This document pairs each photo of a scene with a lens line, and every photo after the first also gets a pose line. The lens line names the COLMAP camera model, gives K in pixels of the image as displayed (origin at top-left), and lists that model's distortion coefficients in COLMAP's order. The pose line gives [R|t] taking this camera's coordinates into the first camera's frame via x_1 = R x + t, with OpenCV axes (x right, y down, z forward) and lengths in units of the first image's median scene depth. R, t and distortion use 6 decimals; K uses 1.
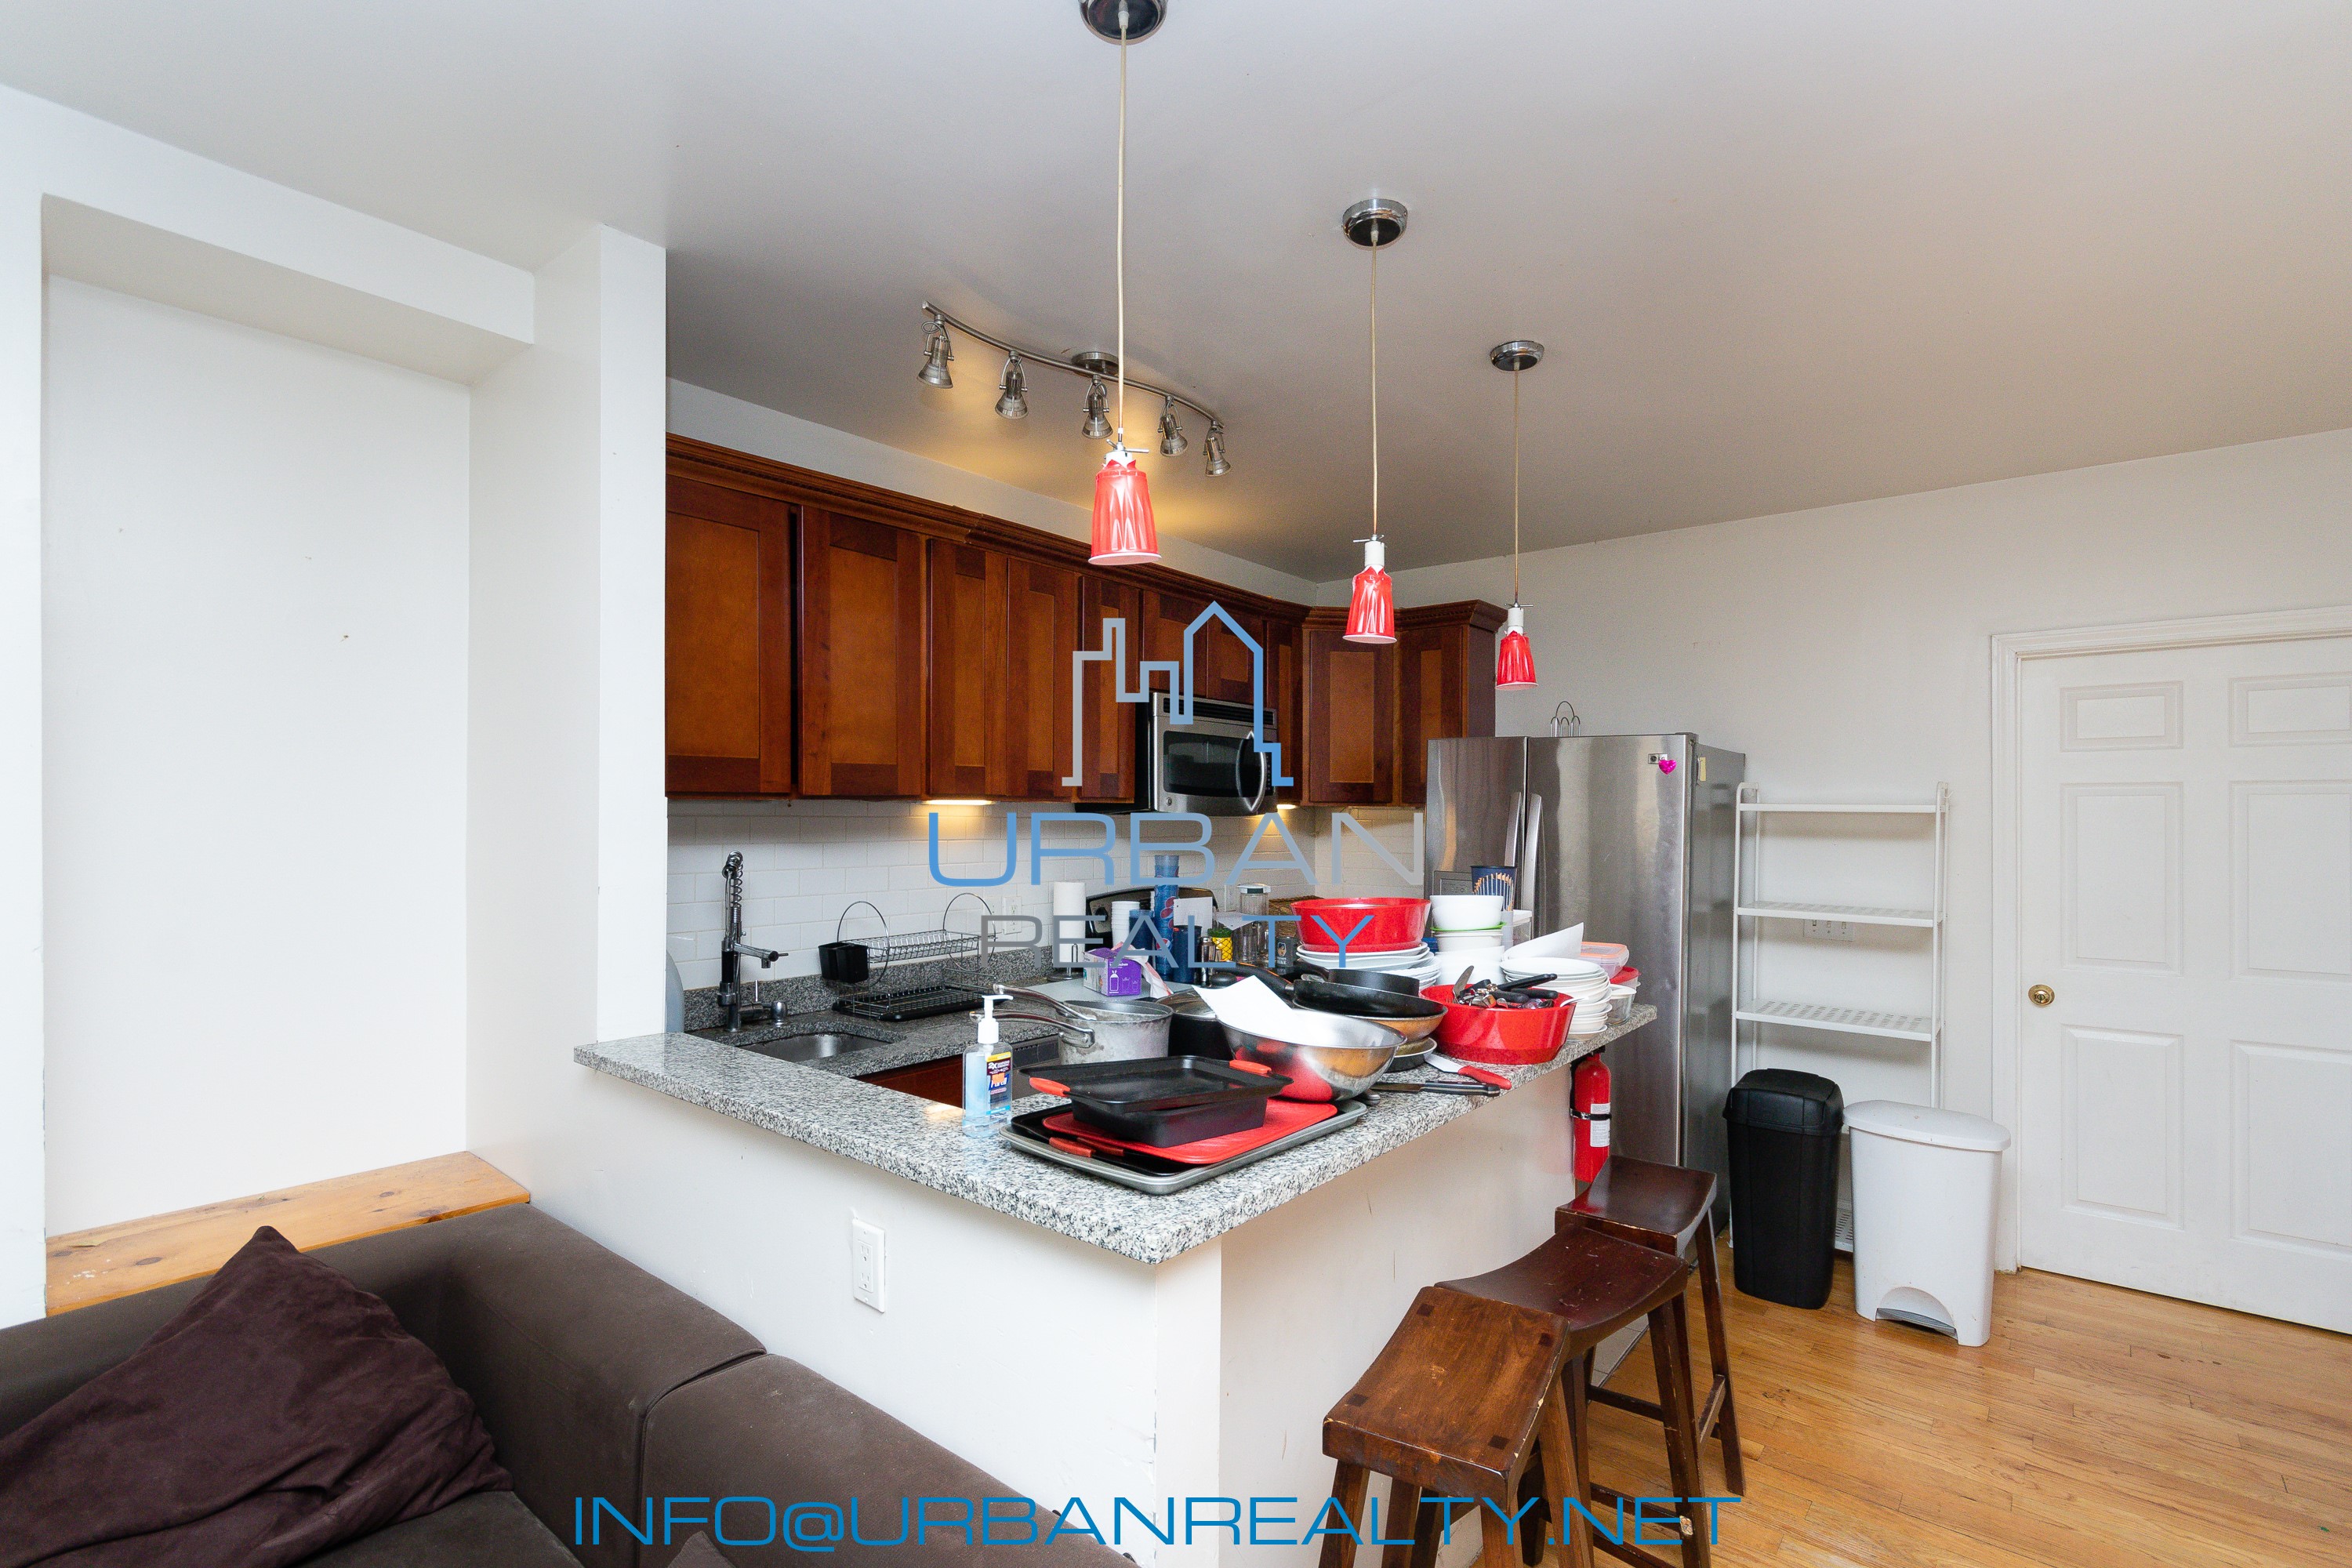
lens RADIAL K [[1103.1, 0, 1186.0], [0, 1103.1, 803.3], [0, 0, 1]] dist [0.000033, 0.000024]
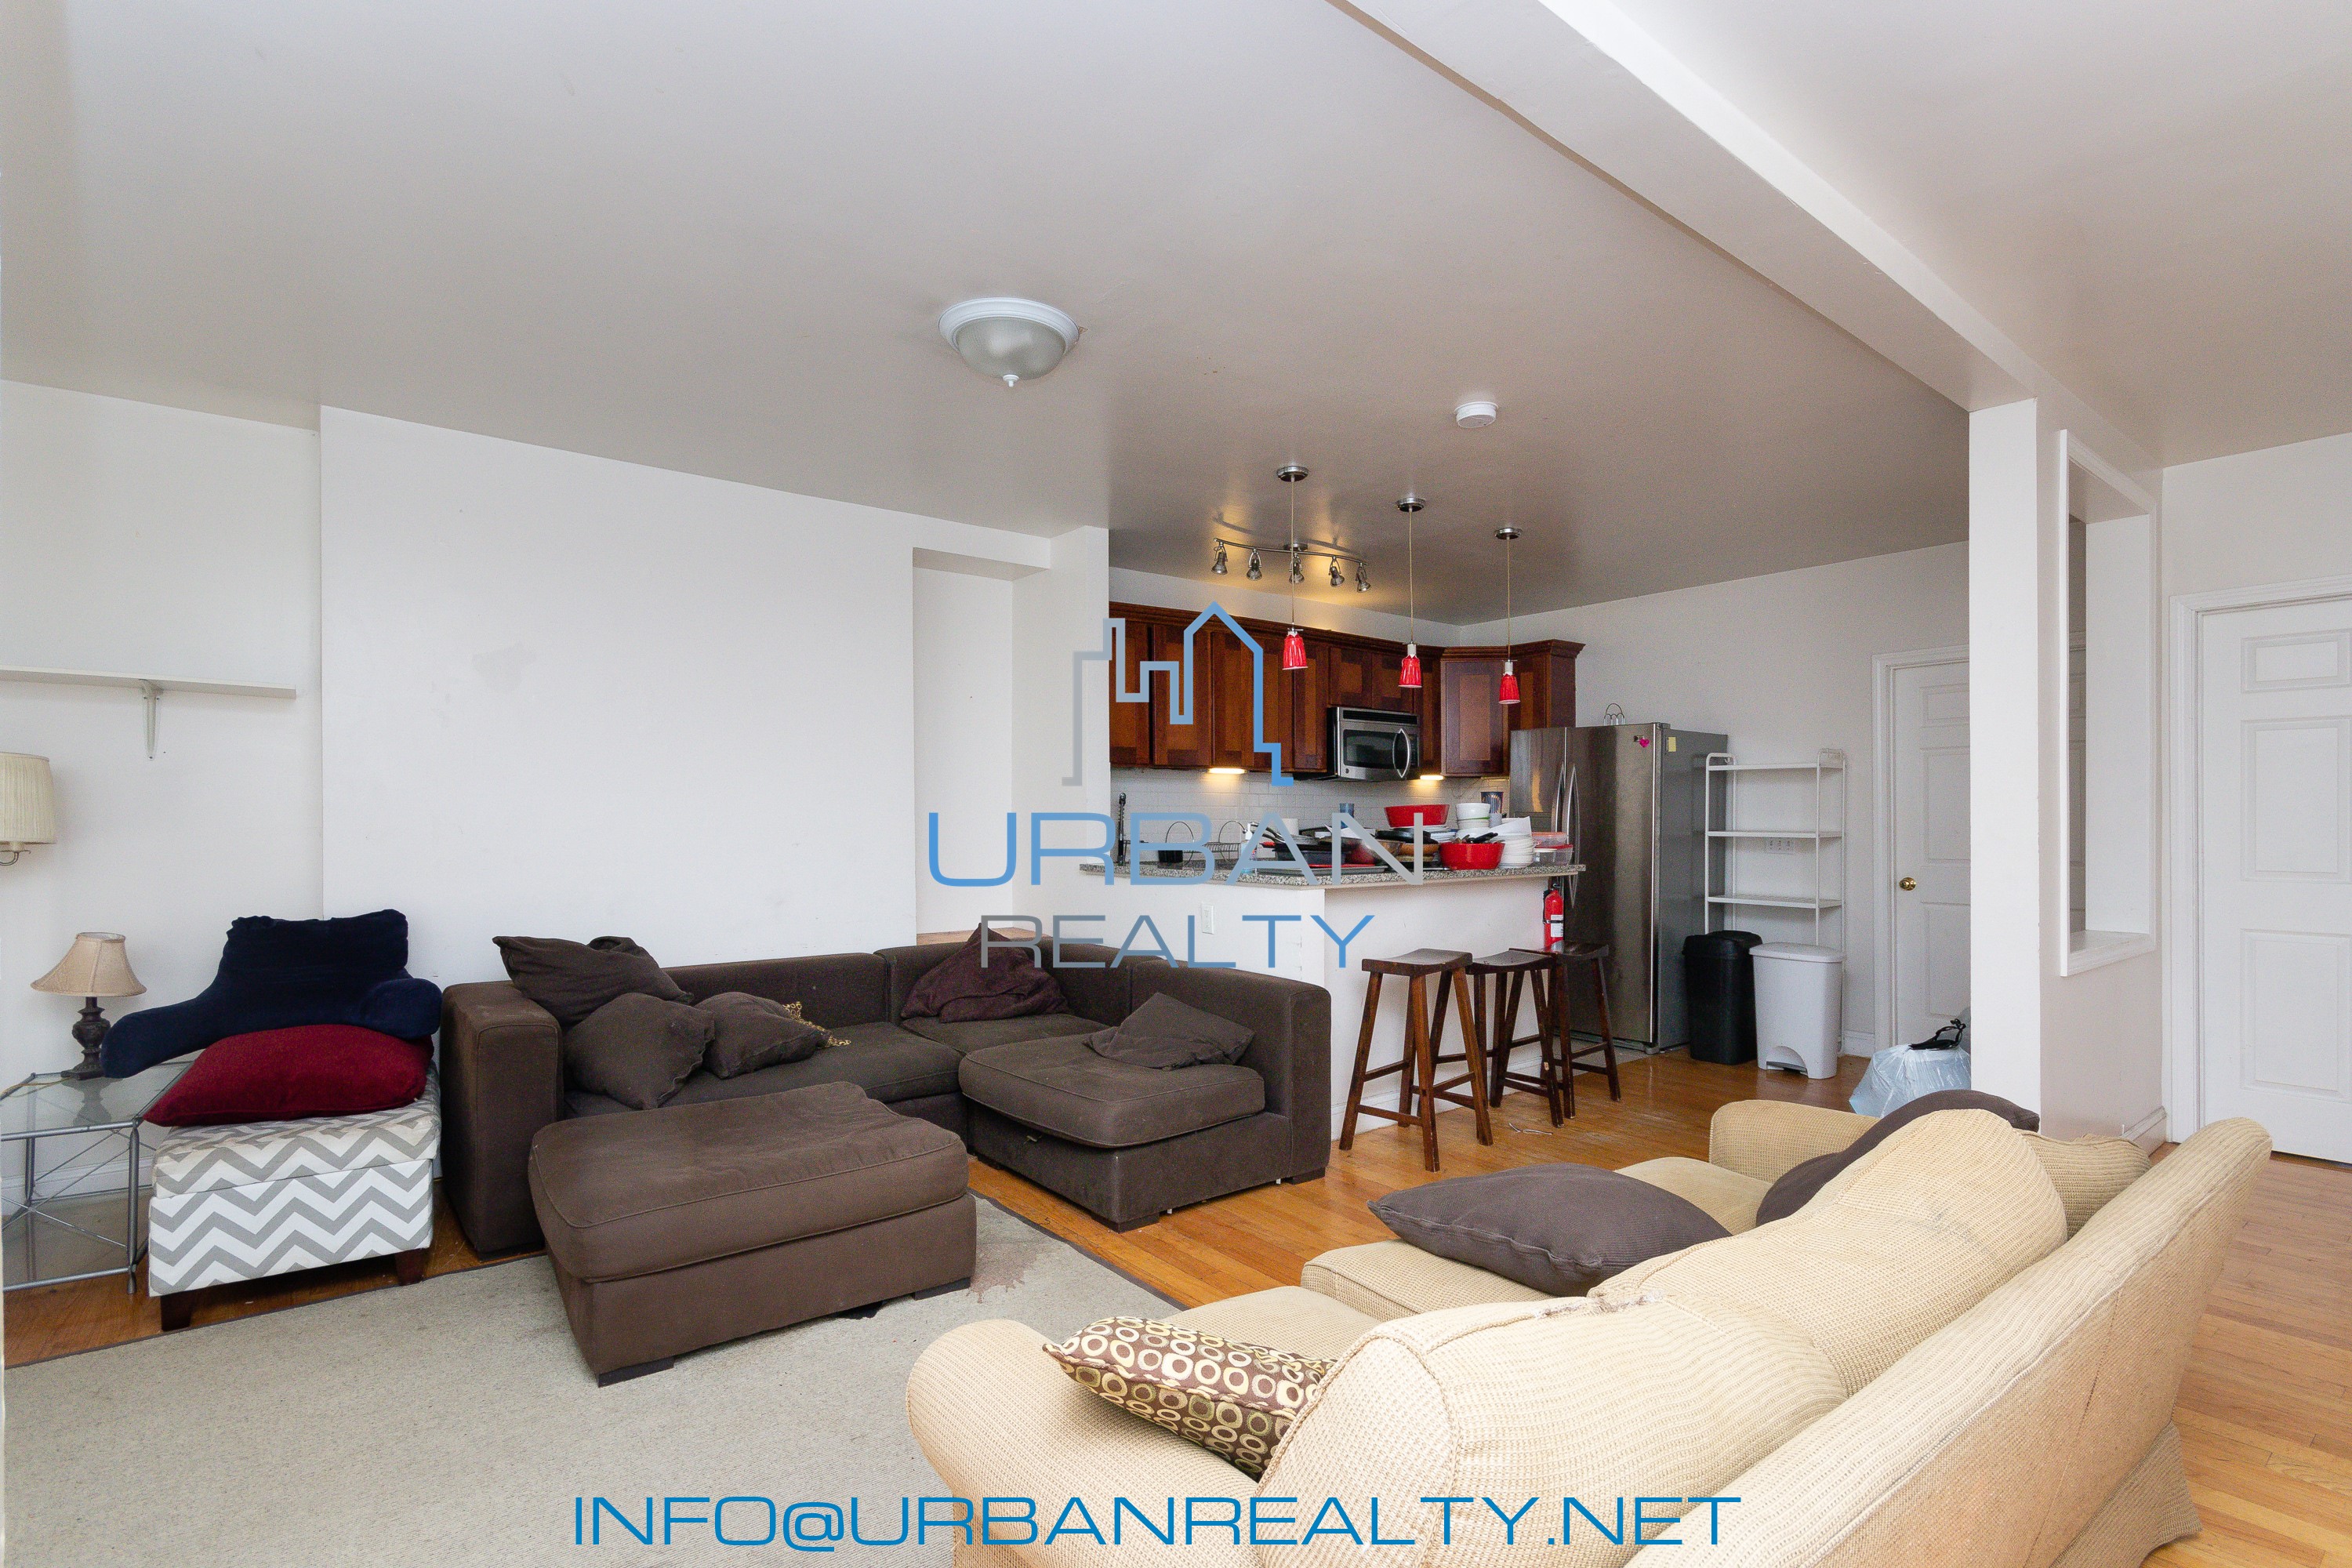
lens RADIAL K [[1103.1, 0, 1167.4], [0, 1103.1, 802.1], [0, 0, 1]] dist [0.000033, 0.000024]
pose [[0.972435, -0.009464, -0.232984, 0.129448], [0.008533, 0.999951, -0.005001, 0.061738], [0.233020, 0.002876, 0.972468, -0.842248]]
